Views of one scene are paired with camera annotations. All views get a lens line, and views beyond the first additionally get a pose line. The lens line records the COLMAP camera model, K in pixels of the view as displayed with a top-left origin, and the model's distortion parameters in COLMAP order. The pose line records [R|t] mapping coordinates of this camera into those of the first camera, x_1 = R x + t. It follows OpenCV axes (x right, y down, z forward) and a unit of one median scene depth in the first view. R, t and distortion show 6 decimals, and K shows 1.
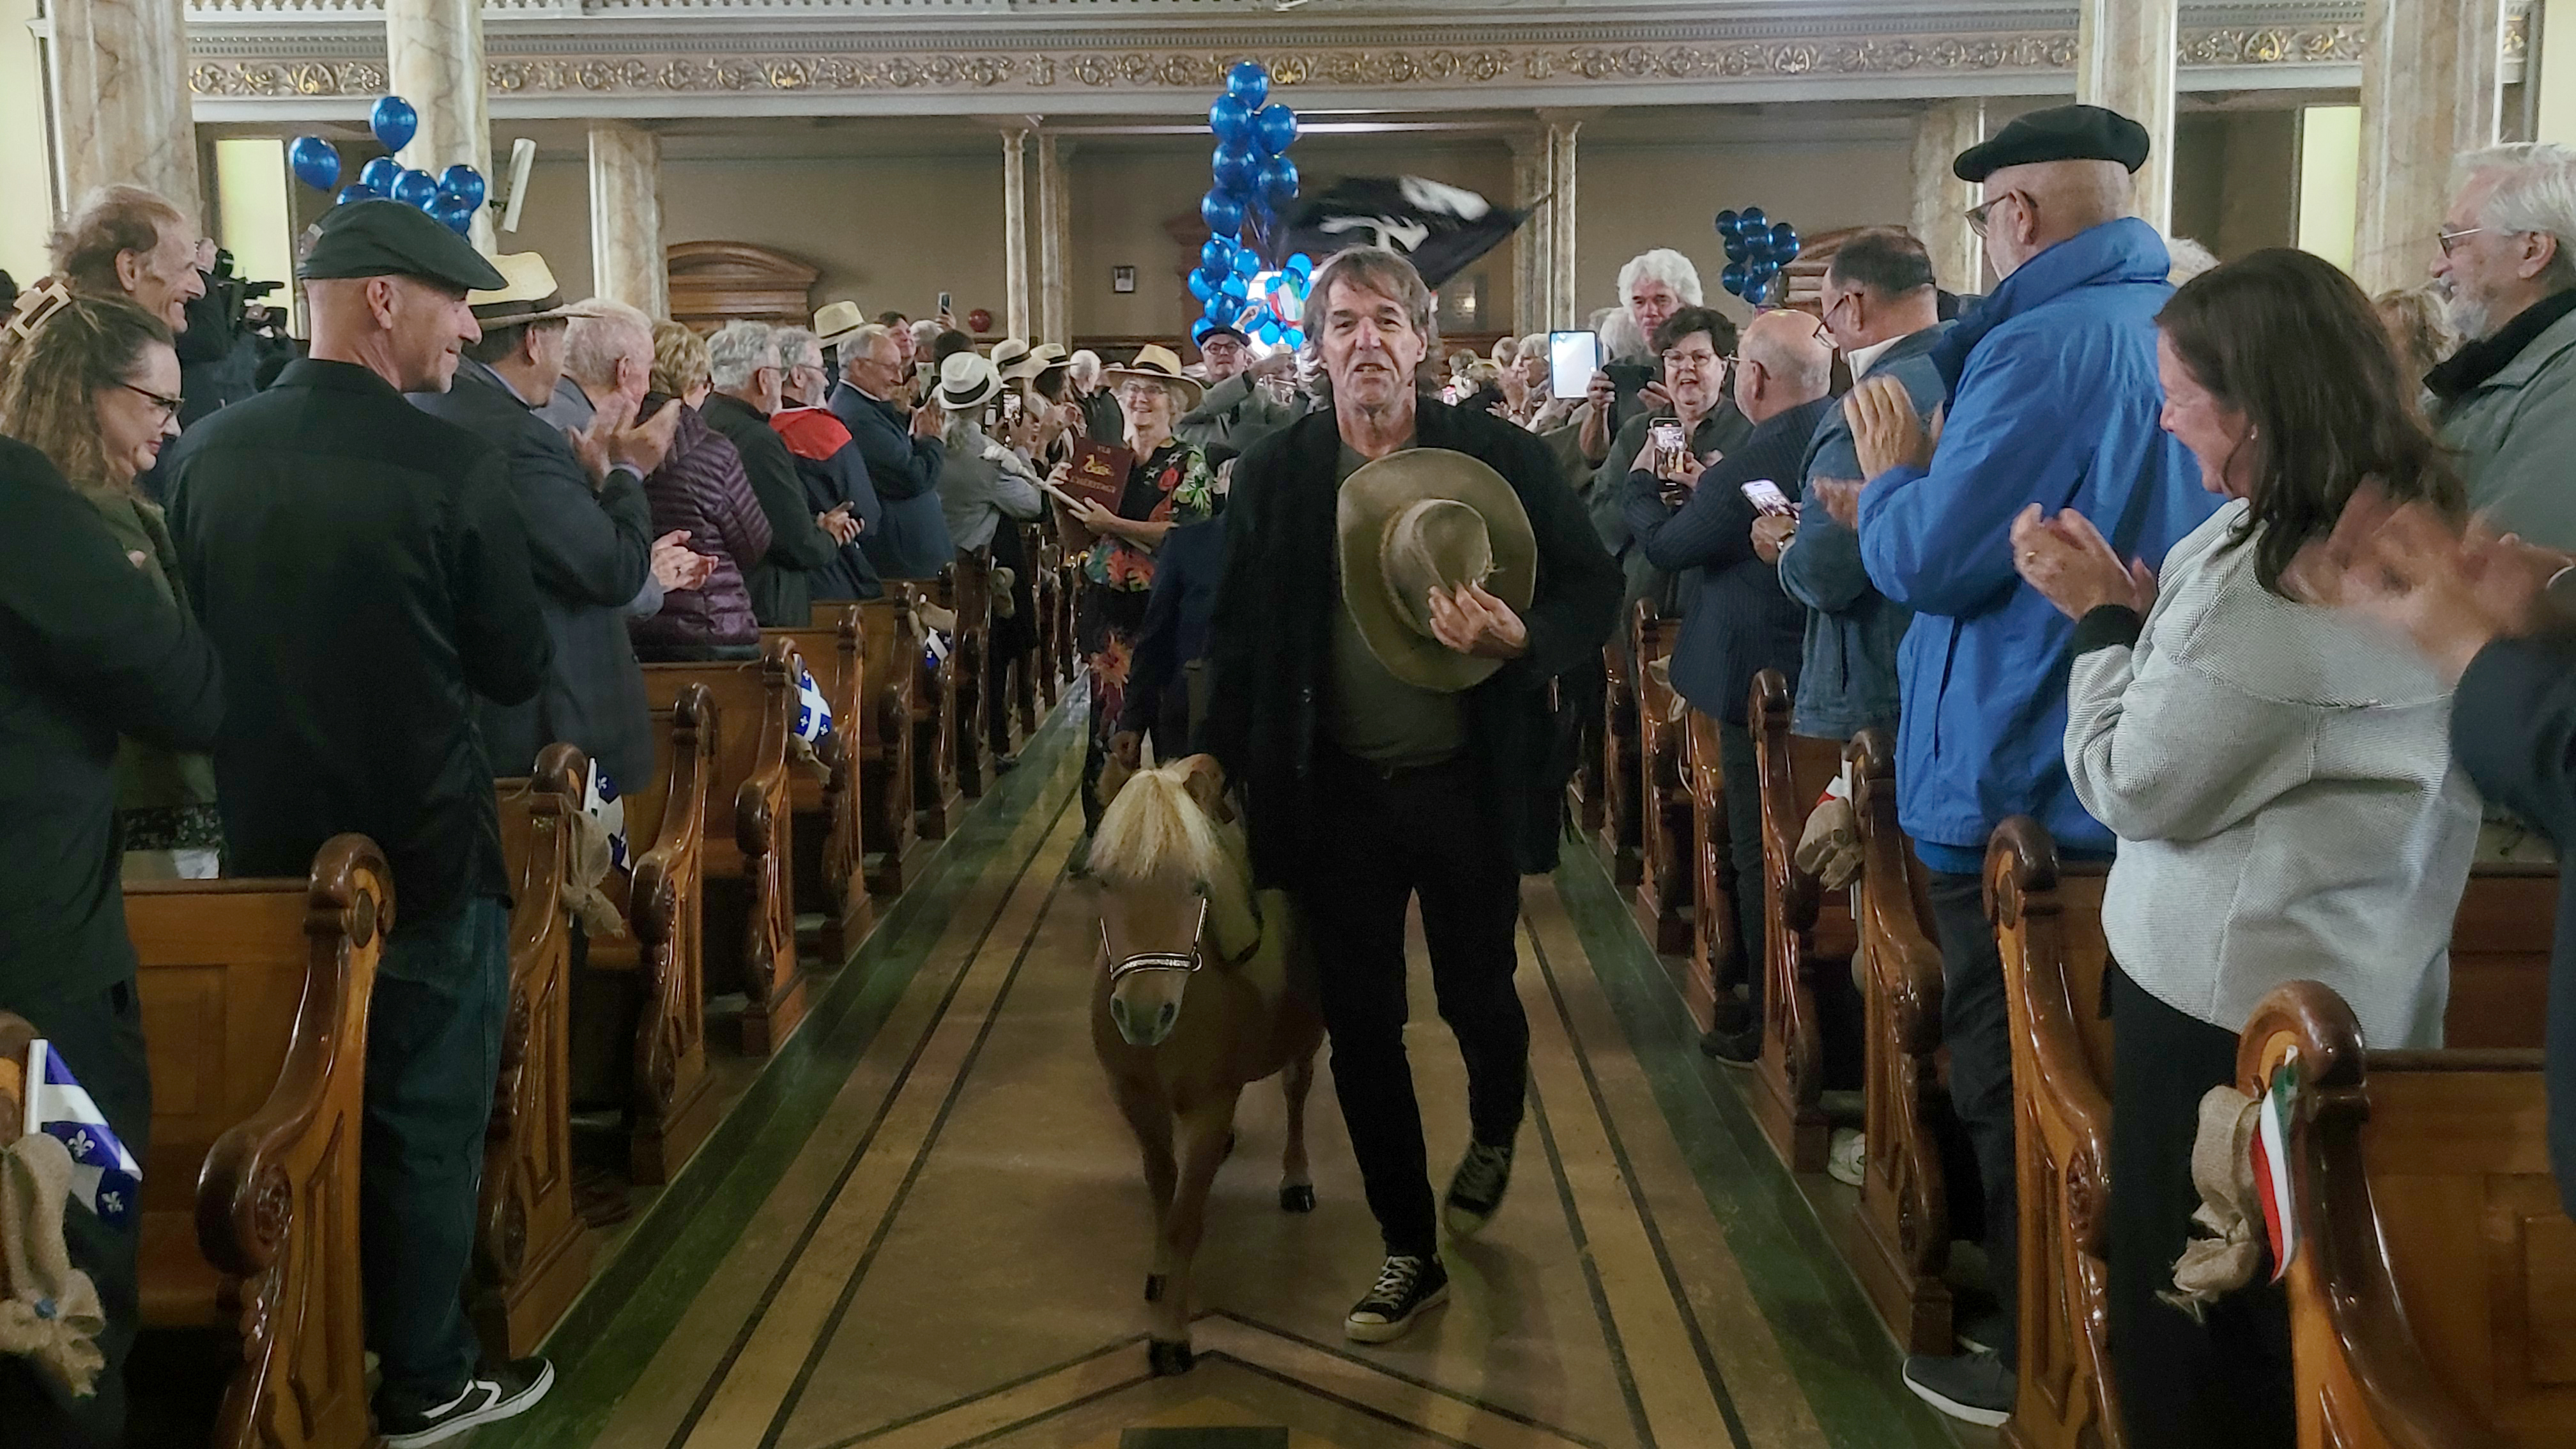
lens RADIAL K [[2558.3, 0, 1288.0], [0, 2558.3, 724.5], [0, 0, 1]] dist [0.050727, 0.006554]
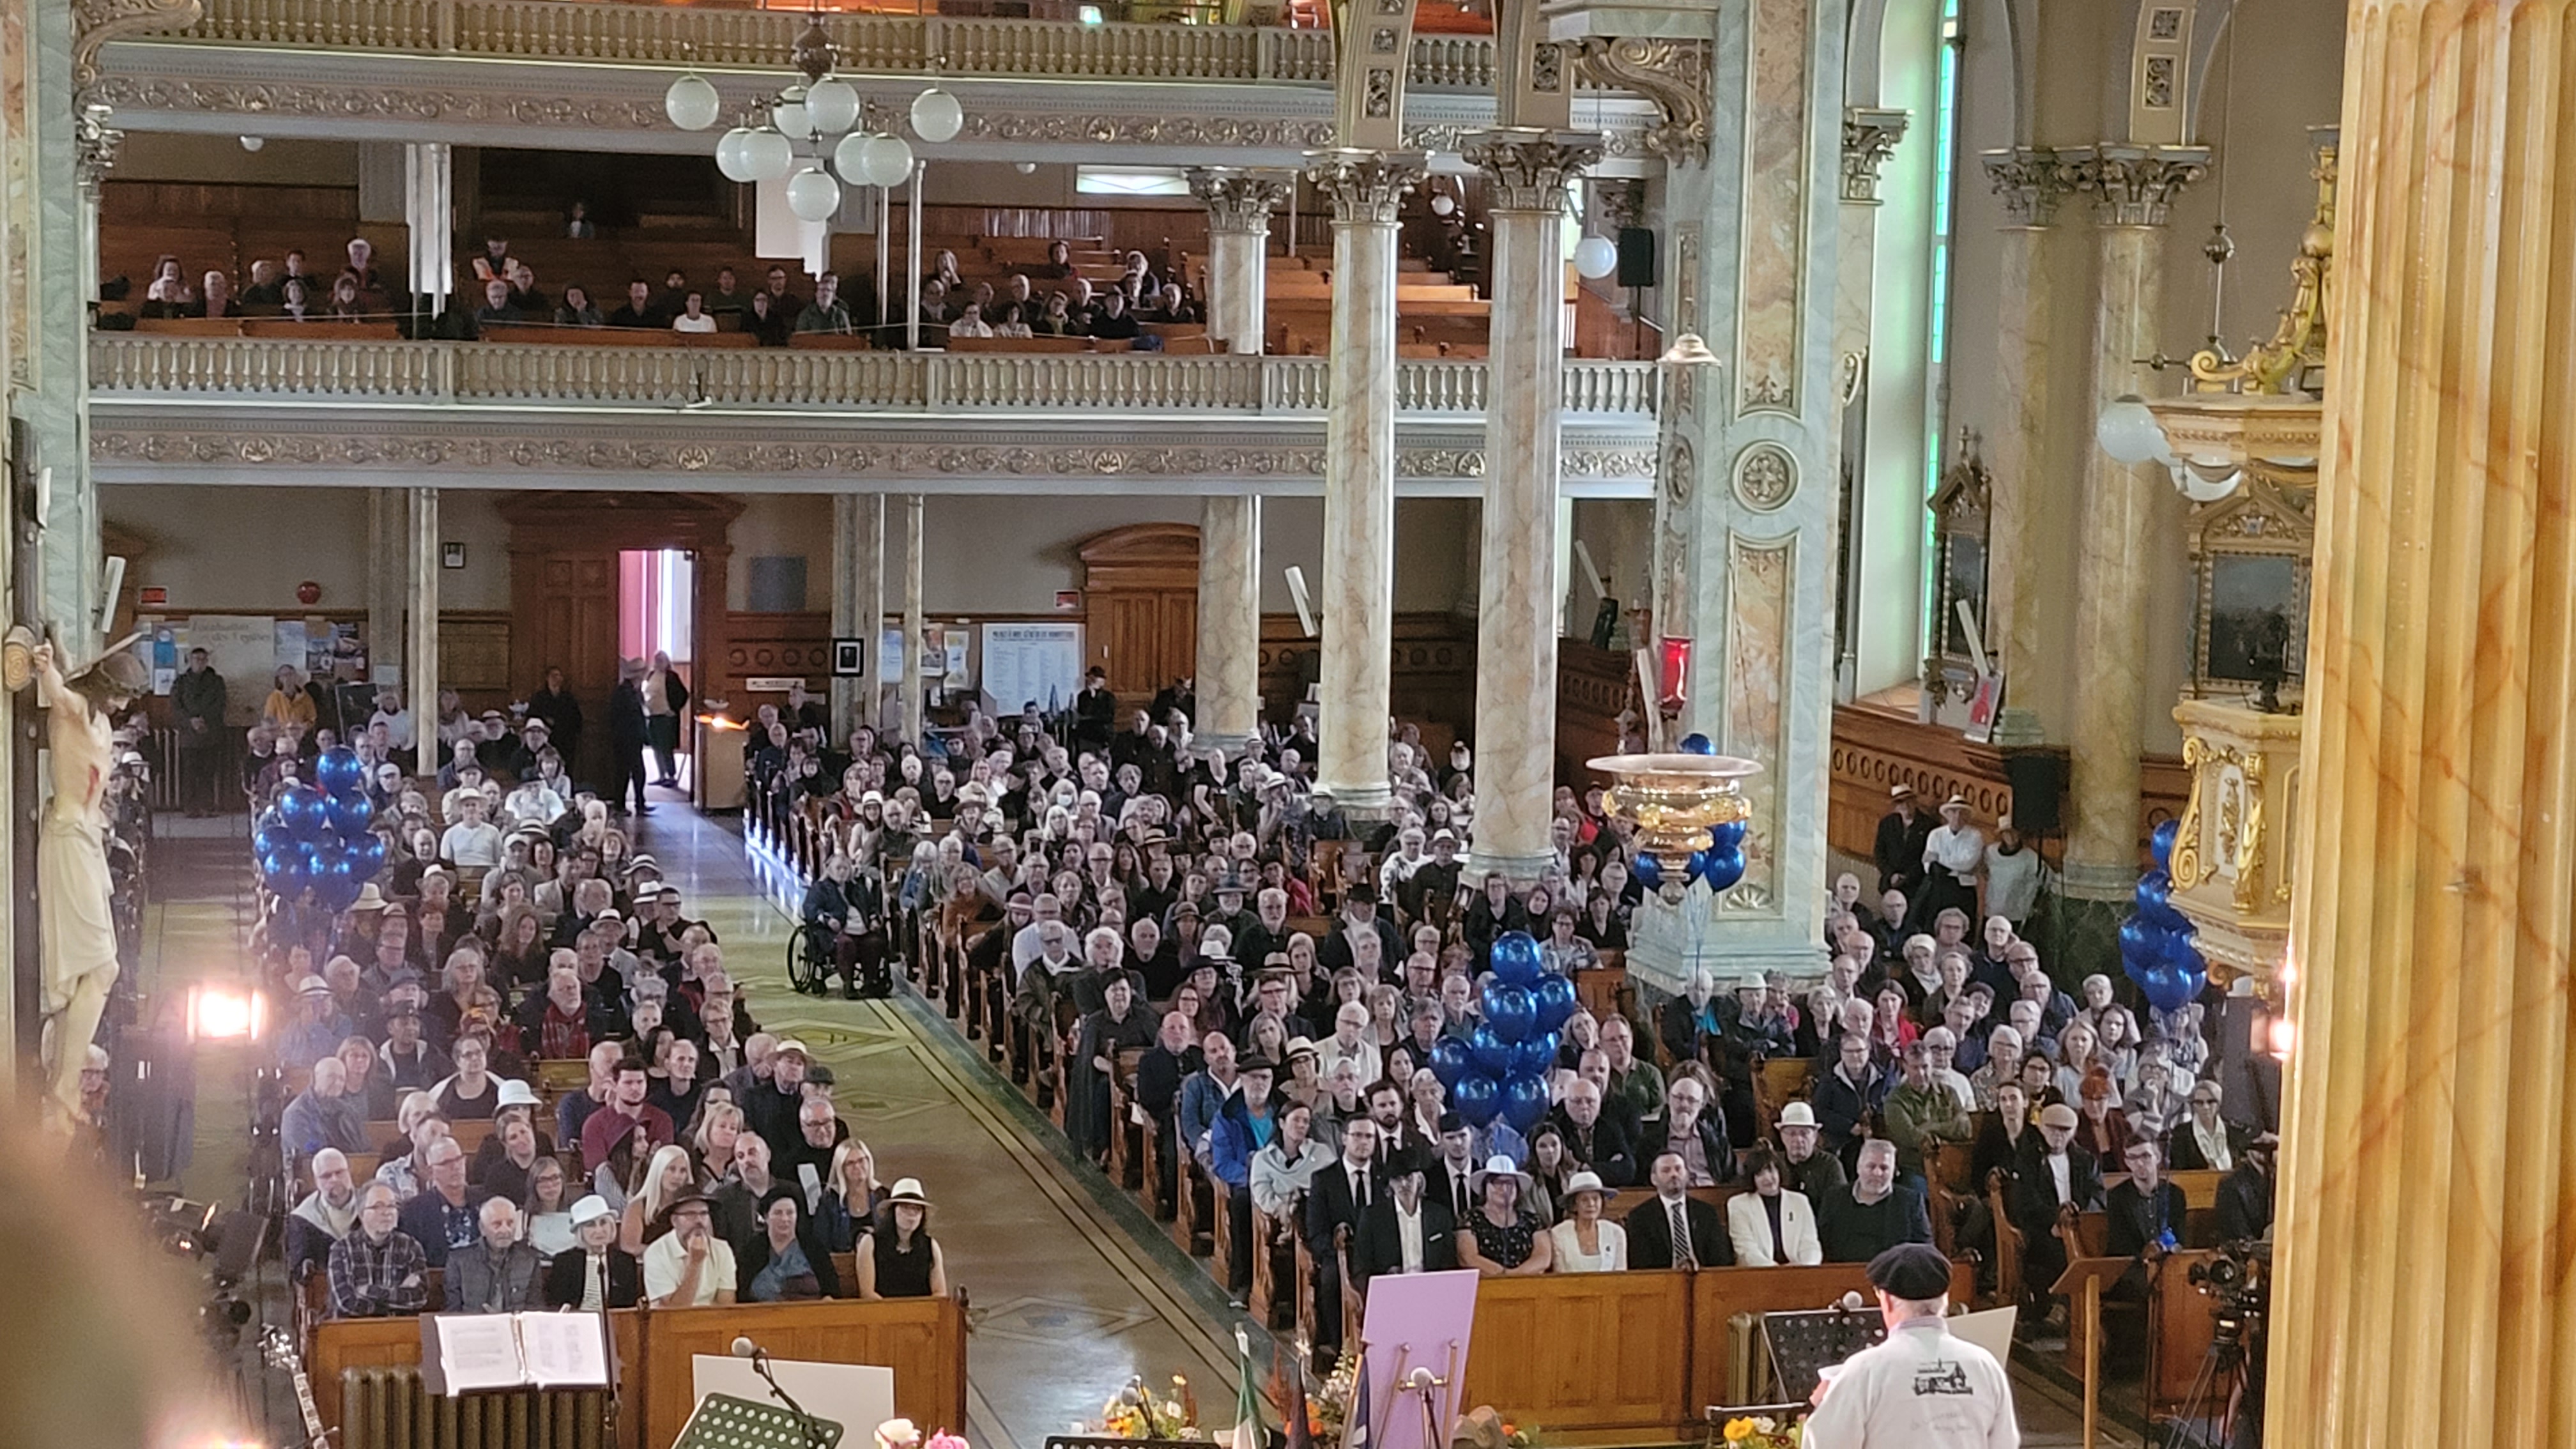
lens RADIAL K [[4288.7, 0, 1288.0], [0, 4288.7, 724.5], [0, 0, 1]] dist [0.108074, 0.052080]
pose [[0.964139, 0.012044, 0.265123, -0.259461], [-0.005063, 0.999623, -0.027000, -0.080053], [-0.265348, 0.024690, 0.963837, -0.979437]]
